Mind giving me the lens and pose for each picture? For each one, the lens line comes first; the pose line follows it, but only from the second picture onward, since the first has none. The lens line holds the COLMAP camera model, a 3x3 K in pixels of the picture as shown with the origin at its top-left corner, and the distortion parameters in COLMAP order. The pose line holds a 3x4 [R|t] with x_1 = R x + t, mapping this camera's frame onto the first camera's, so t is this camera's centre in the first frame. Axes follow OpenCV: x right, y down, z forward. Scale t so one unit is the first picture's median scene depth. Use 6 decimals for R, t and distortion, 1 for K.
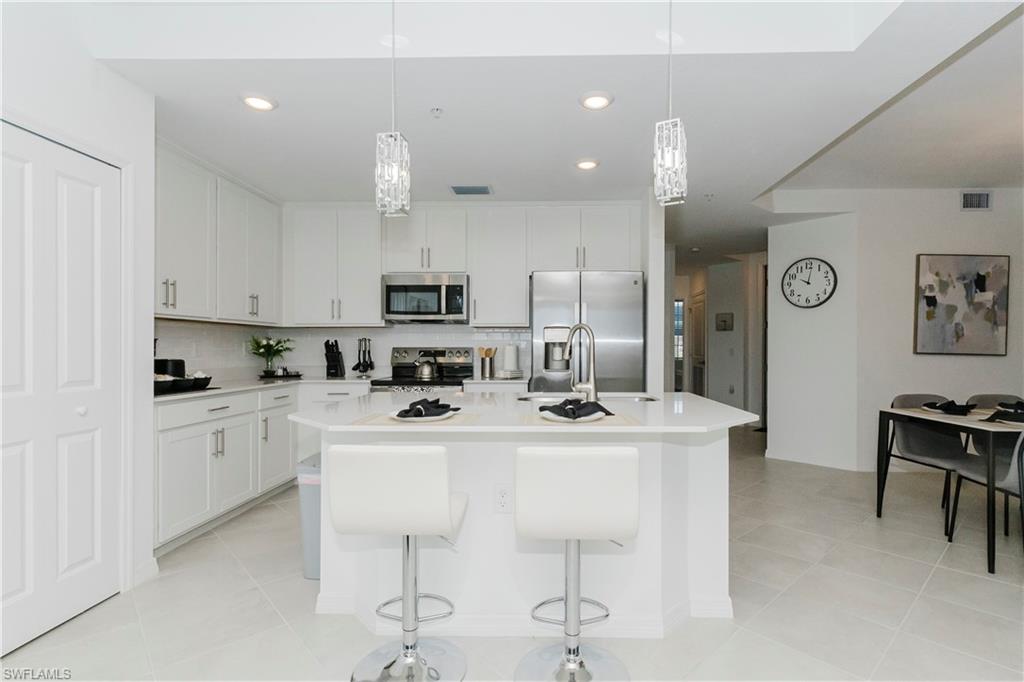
lens RADIAL K [[502.7, 0, 548.9], [0, 502.7, 366.8], [0, 0, 1]] dist [0.006388, -0.002326]
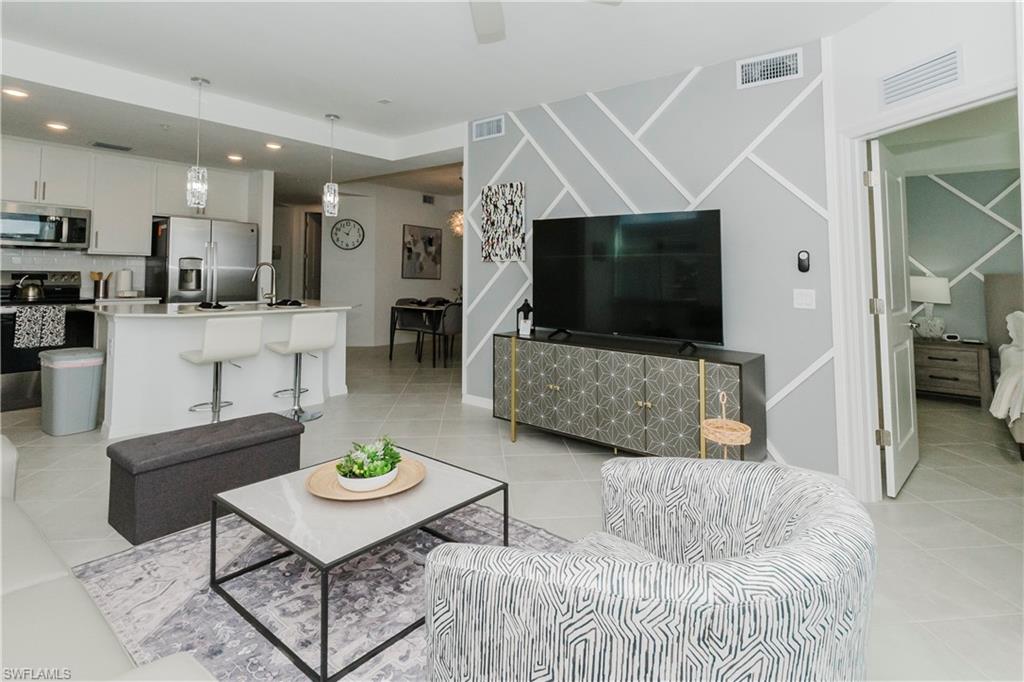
lens RADIAL K [[502.7, 0, 545.0], [0, 502.7, 248.9], [0, 0, 1]] dist [0.006388, -0.002326]
pose [[0.596754, 0.050407, 0.800839, -0.468020], [0.015047, 0.997147, -0.073975, 0.010972], [-0.802283, 0.056195, 0.594293, -0.547915]]
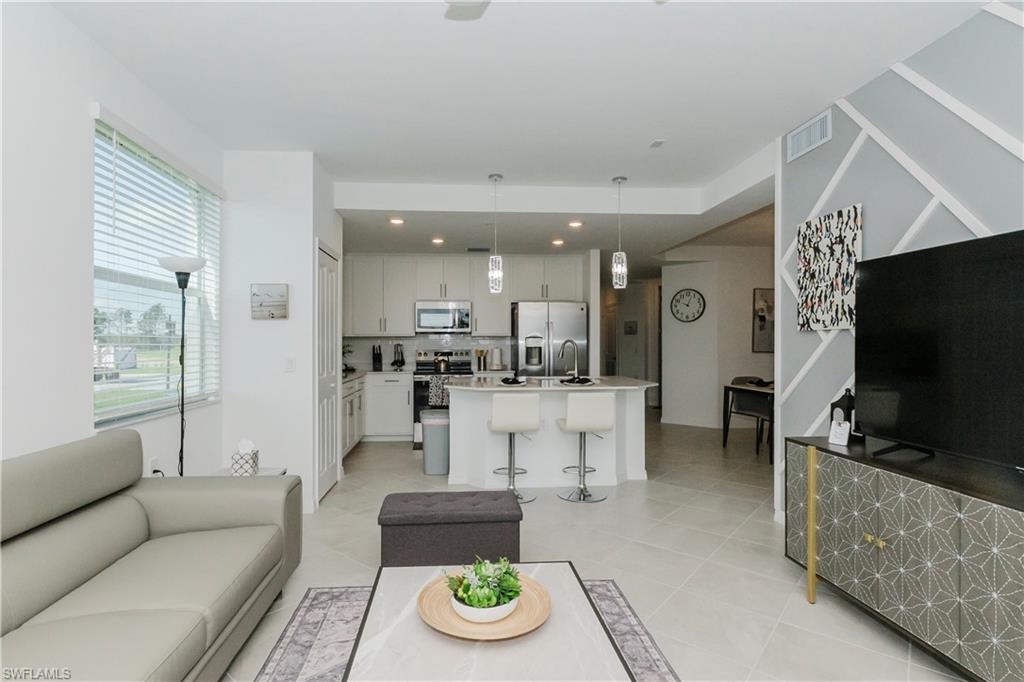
lens RADIAL K [[502.7, 0, 497.4], [0, 502.7, 357.0], [0, 0, 1]] dist [0.006388, -0.002326]
pose [[0.995696, -0.006475, 0.092456, -0.223660], [0.007611, 0.999900, -0.011940, 0.001501], [-0.092369, 0.012592, 0.995645, -0.518630]]
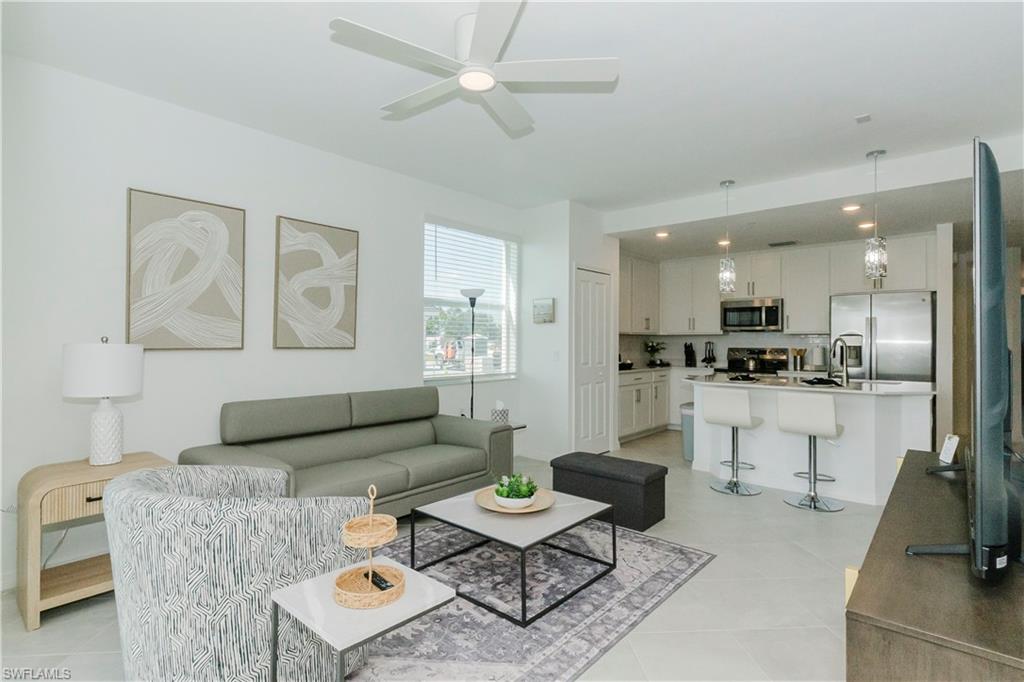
lens RADIAL K [[502.7, 0, 516.5], [0, 502.7, 357.8], [0, 0, 1]] dist [0.006388, -0.002326]
pose [[0.772683, 0.021814, -0.634417, 0.169183], [-0.026790, 0.999640, 0.001743, 0.006603], [0.634226, 0.015649, 0.772989, -0.610585]]
